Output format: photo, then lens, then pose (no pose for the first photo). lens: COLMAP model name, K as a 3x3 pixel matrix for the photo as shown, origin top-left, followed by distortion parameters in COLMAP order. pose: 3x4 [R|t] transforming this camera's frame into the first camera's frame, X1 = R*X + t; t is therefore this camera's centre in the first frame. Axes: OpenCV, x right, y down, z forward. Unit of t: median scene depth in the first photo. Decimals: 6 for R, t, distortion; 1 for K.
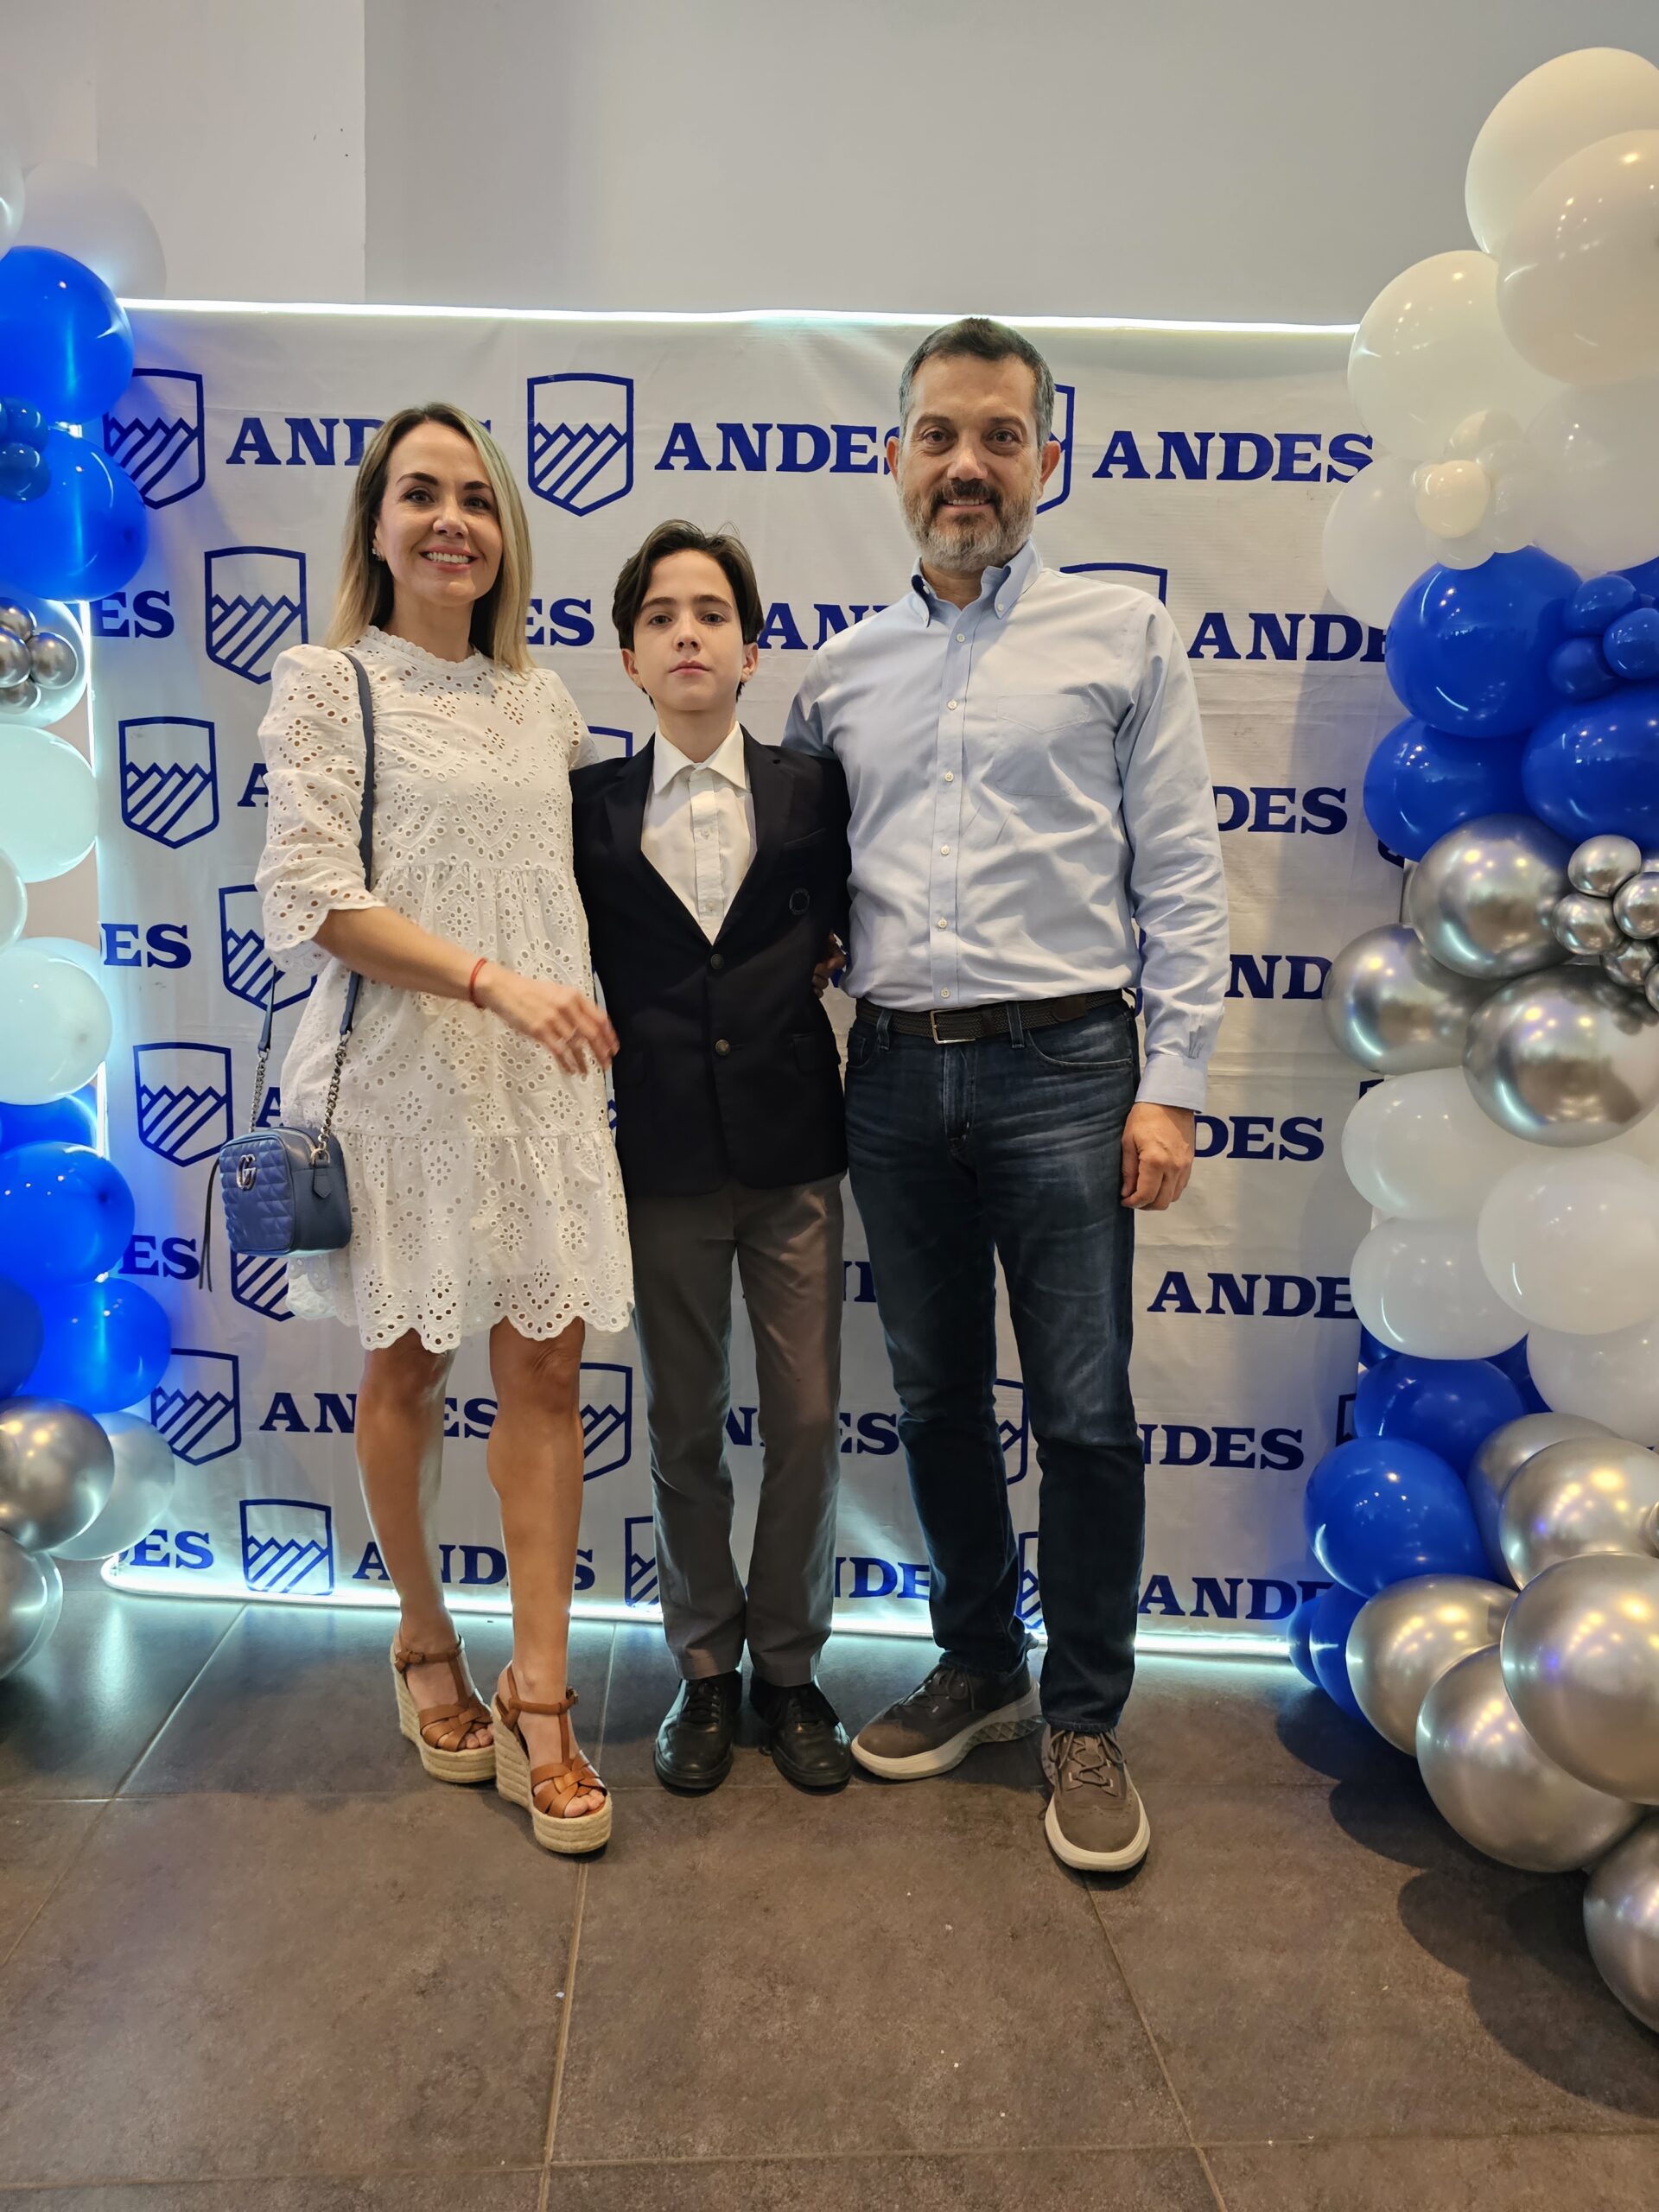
lens RADIAL K [[1514.1, 0, 830.8], [0, 1514.1, 1121.7], [0, 0, 1]] dist [0.026505, -0.027706]
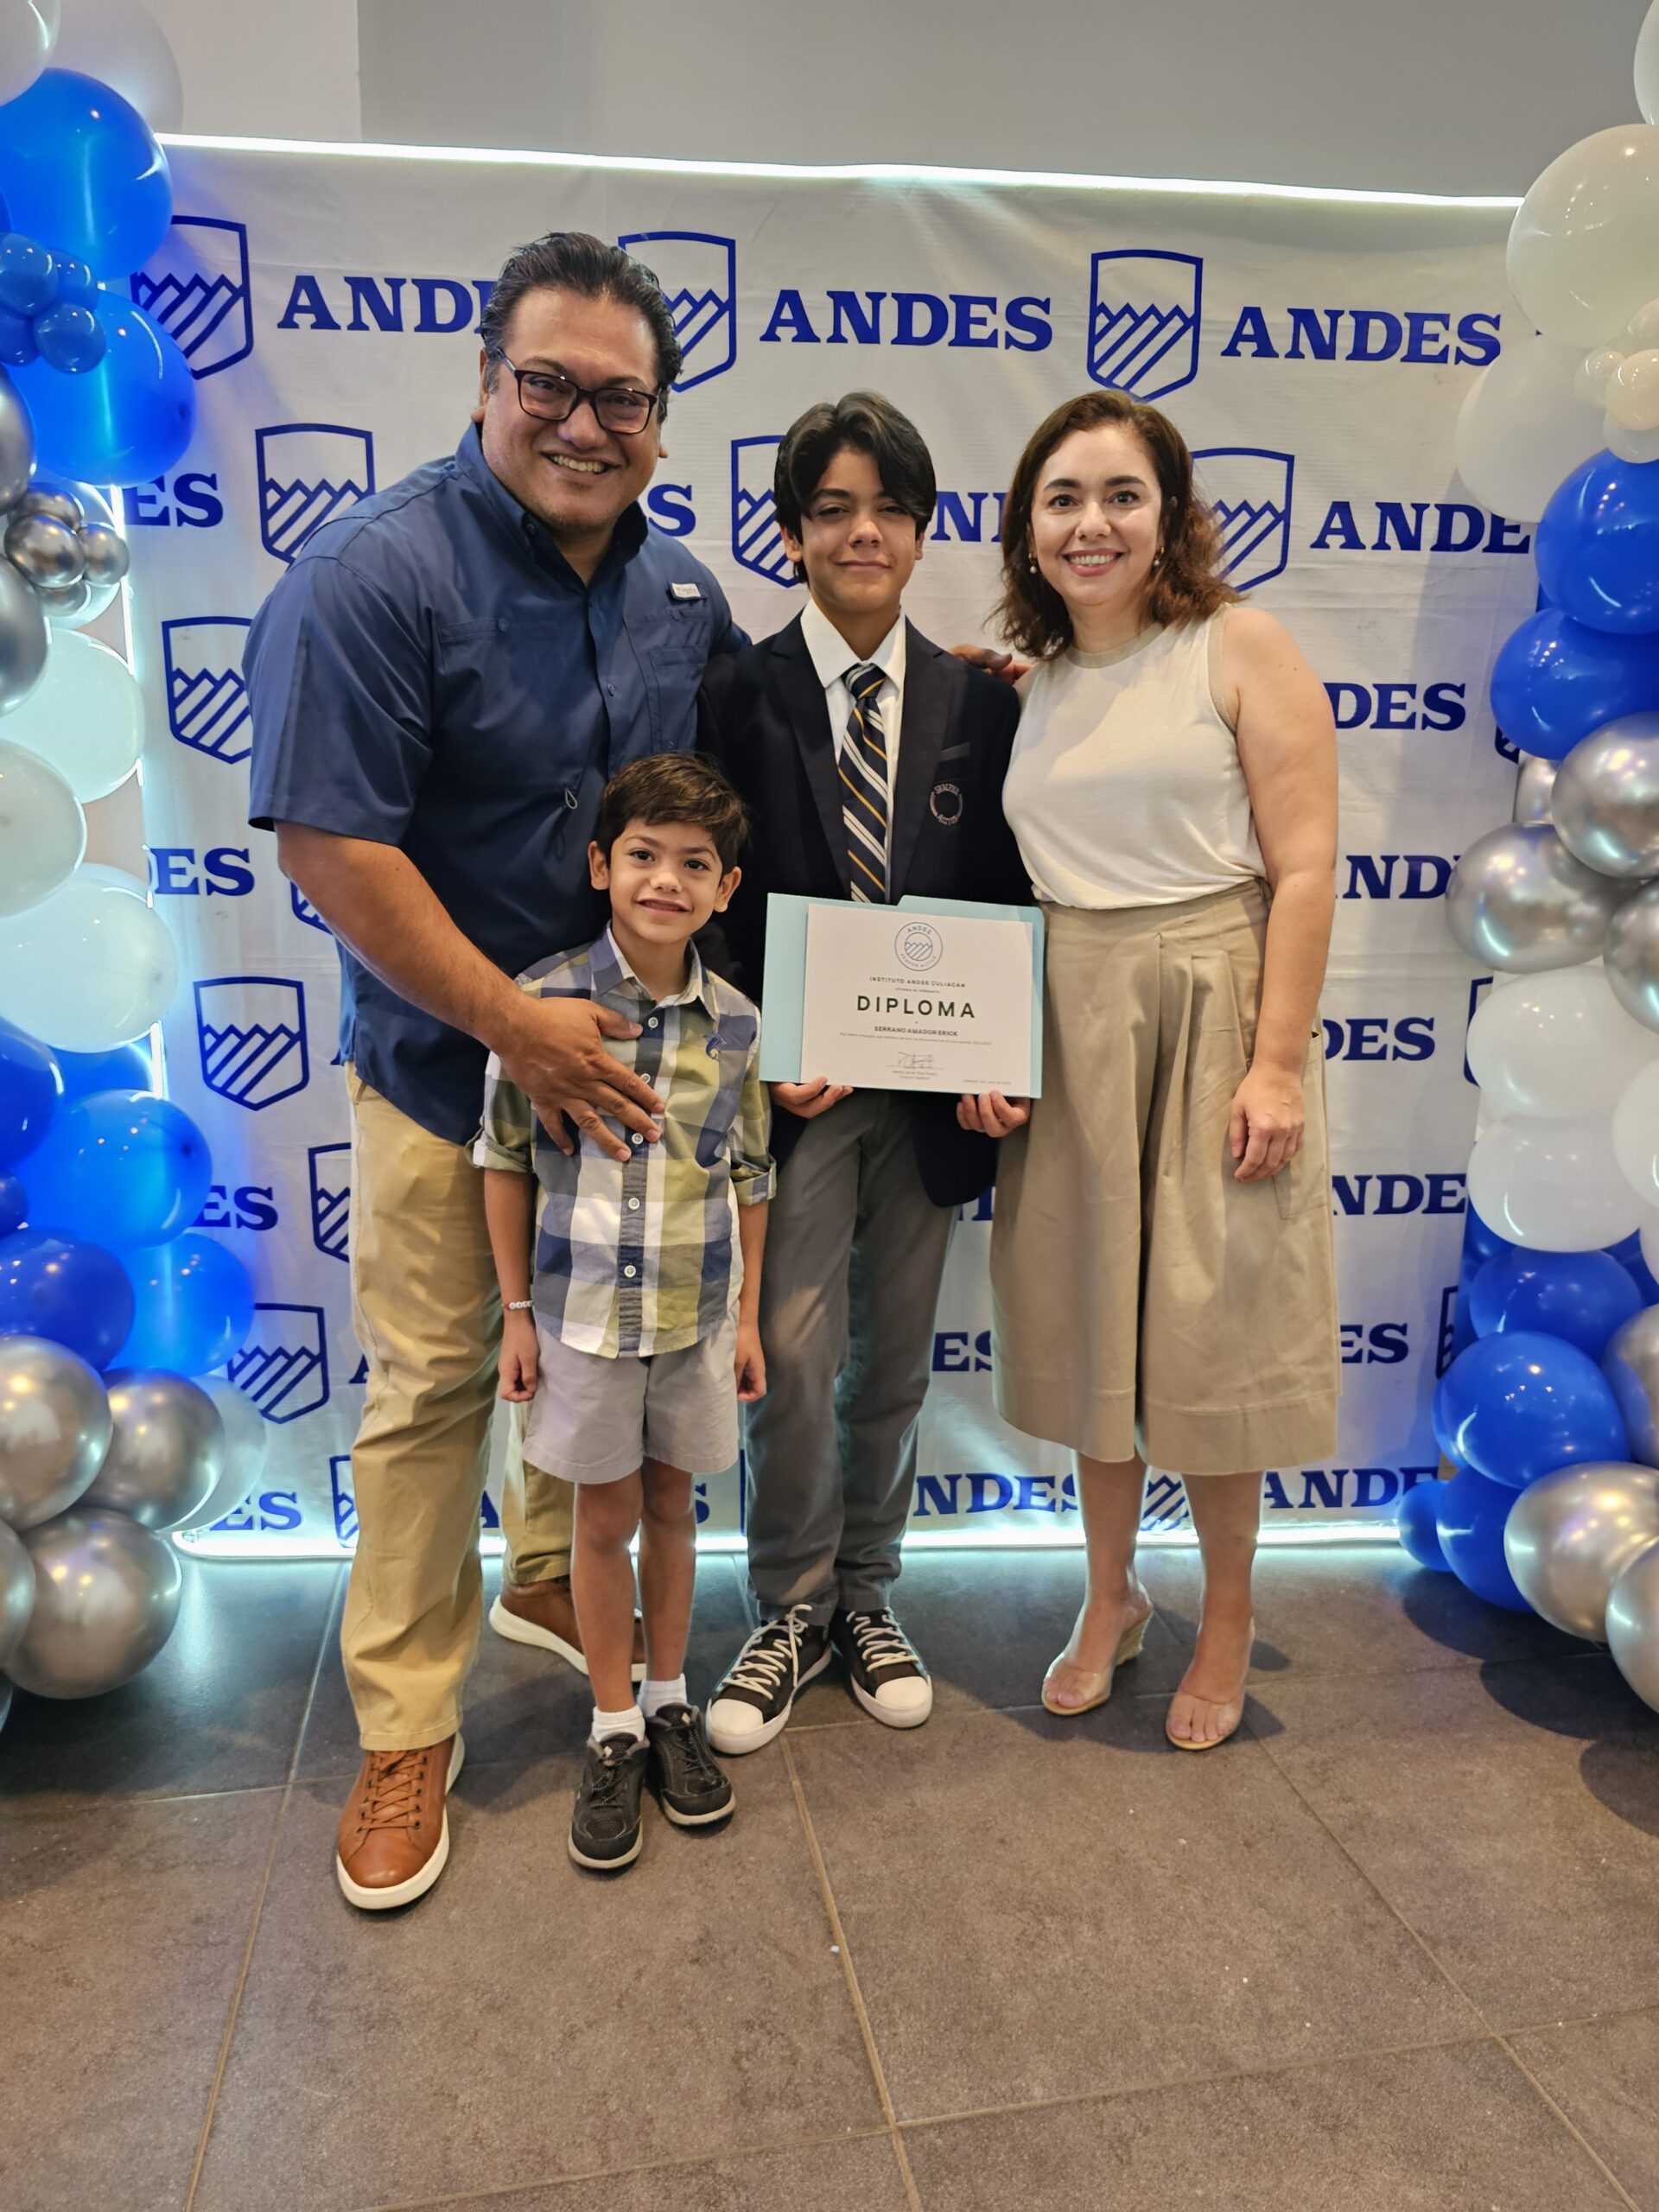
lens RADIAL K [[1514.1, 0, 826.2], [0, 1514.1, 1114.3], [0, 0, 1]] dist [0.026505, -0.027706]
pose [[0.993376, -0.040986, 0.107352, -0.195103], [0.032786, 0.996487, 0.077067, -0.030849], [-0.110133, -0.073037, 0.991230, 0.044979]]
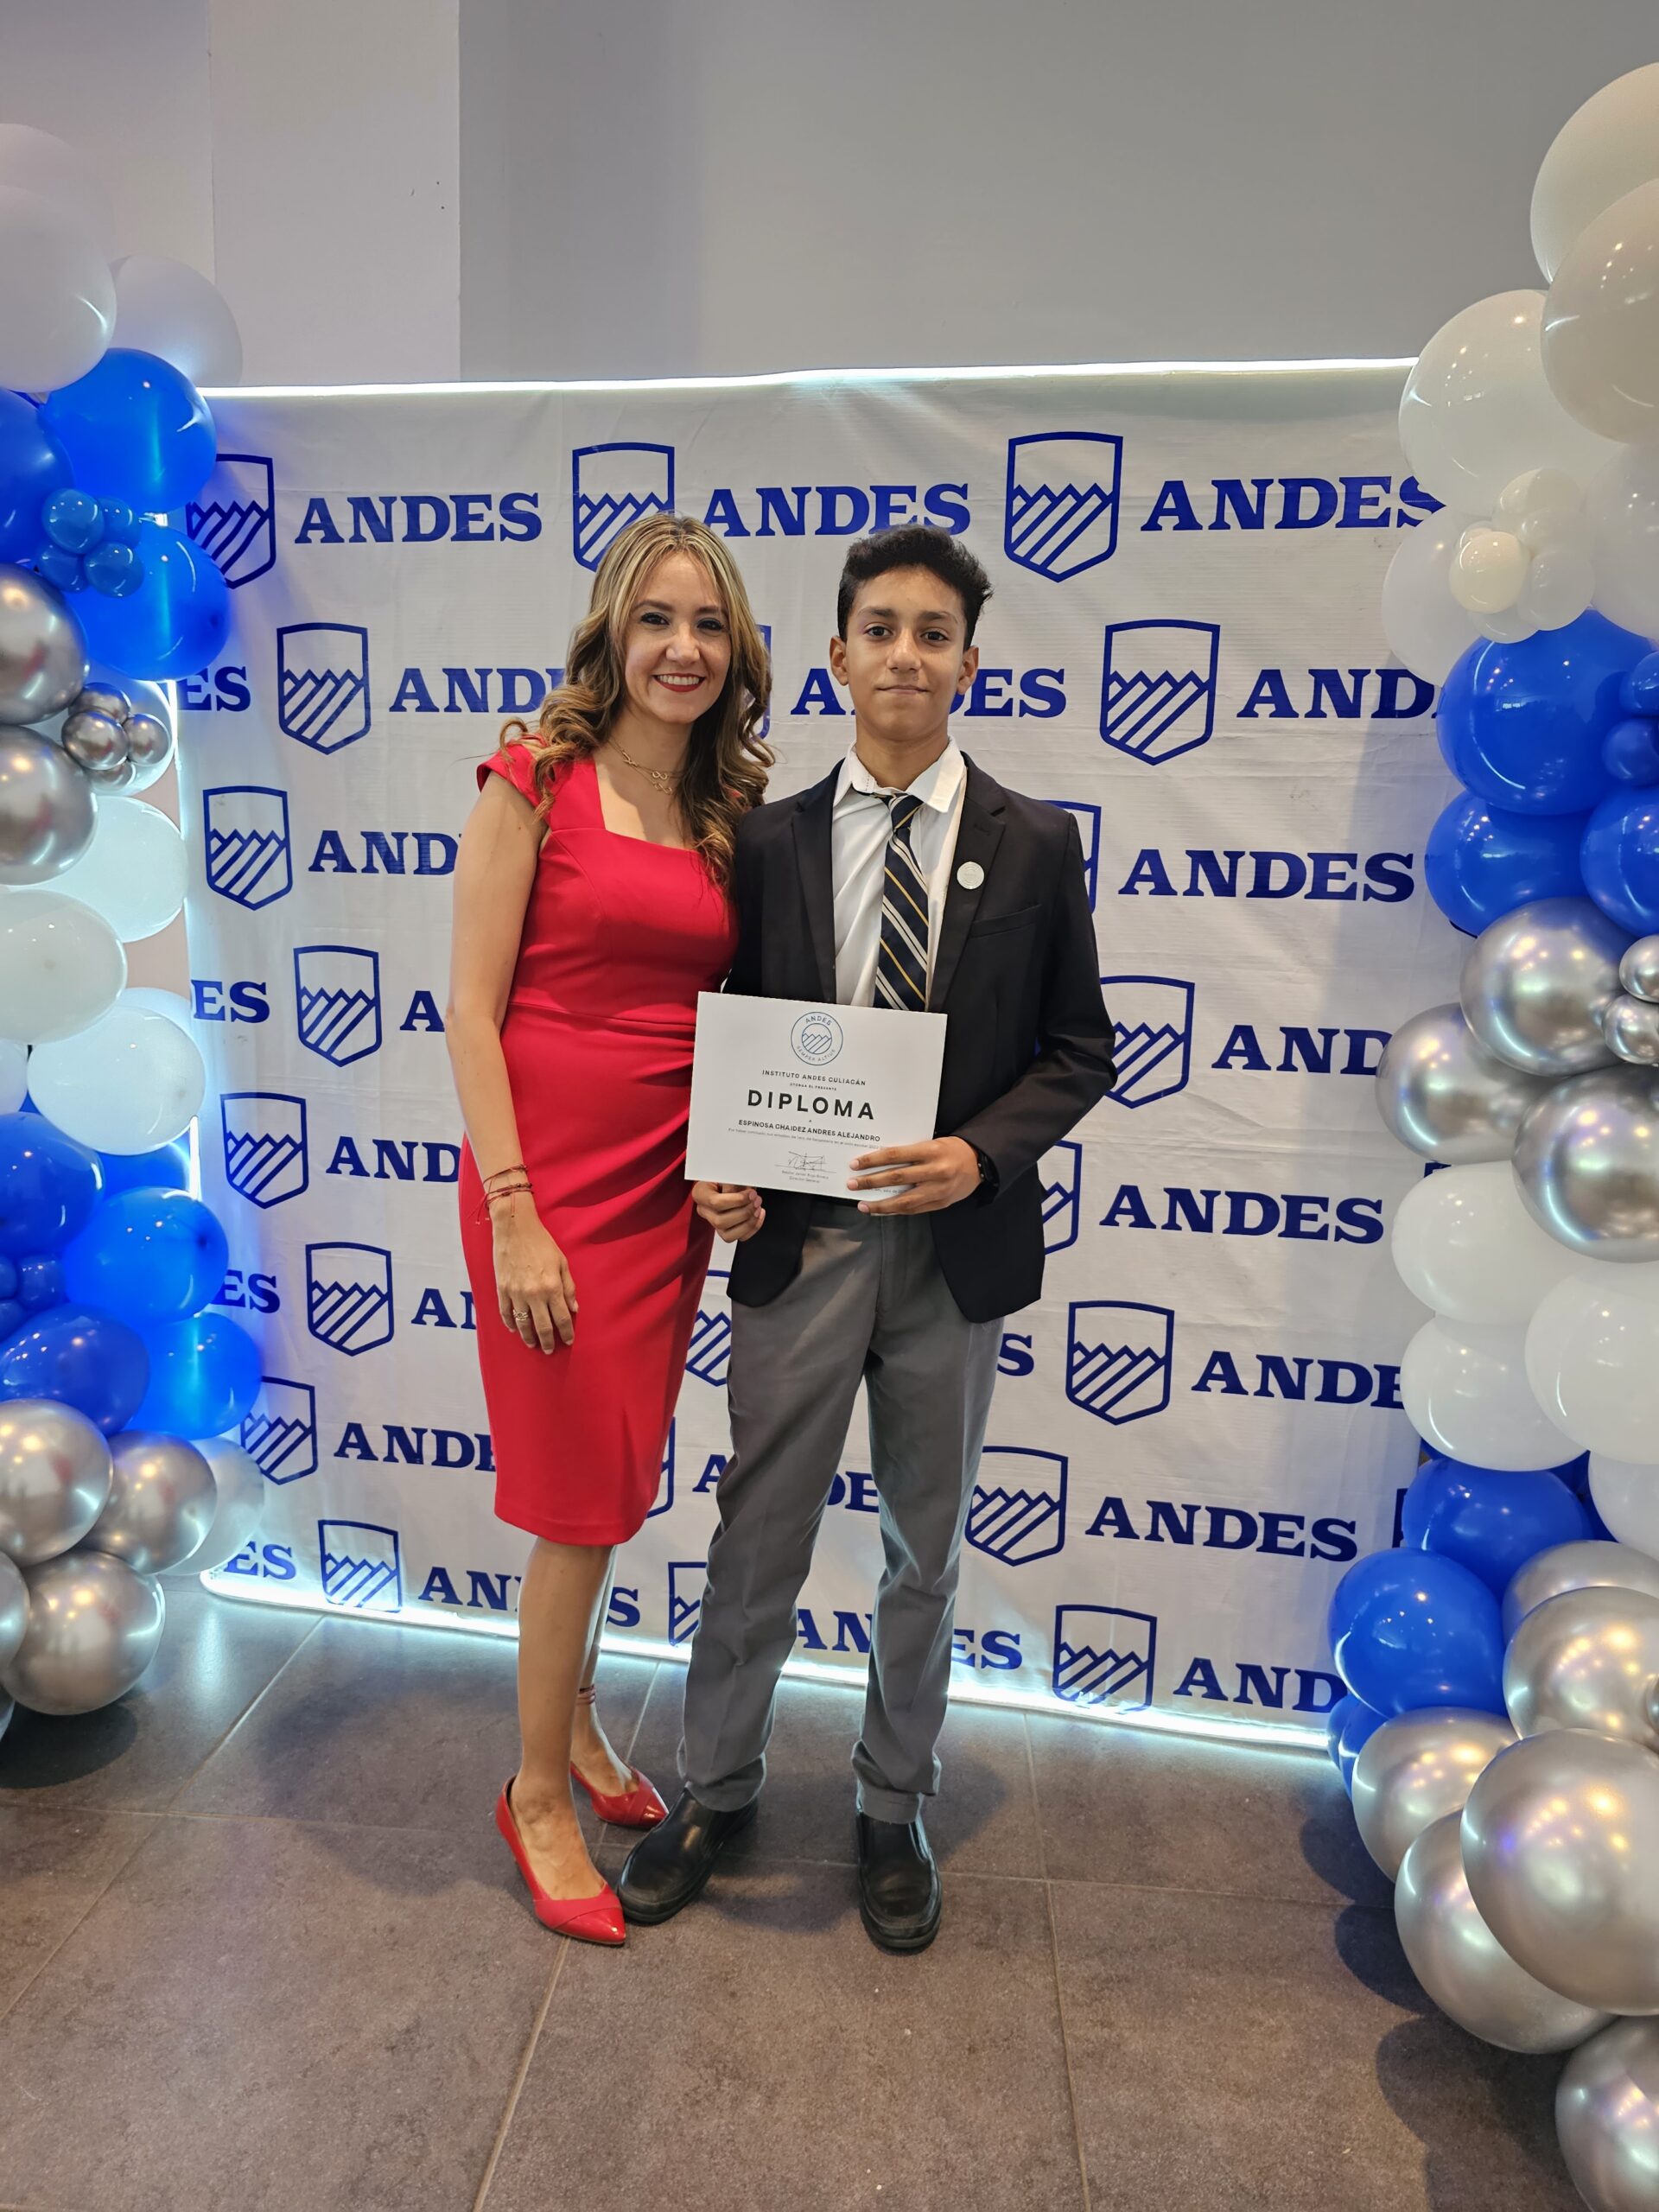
lens RADIAL K [[1514.1, 0, 821.4], [0, 1514.1, 1114.4], [0, 0, 1]] dist [0.026505, -0.027706]
pose [[0.988598, 0.022914, -0.148828, 0.123855], [-0.017727, 0.999191, 0.036085, -0.087833], [0.149534, -0.033036, 0.988204, 0.014474]]
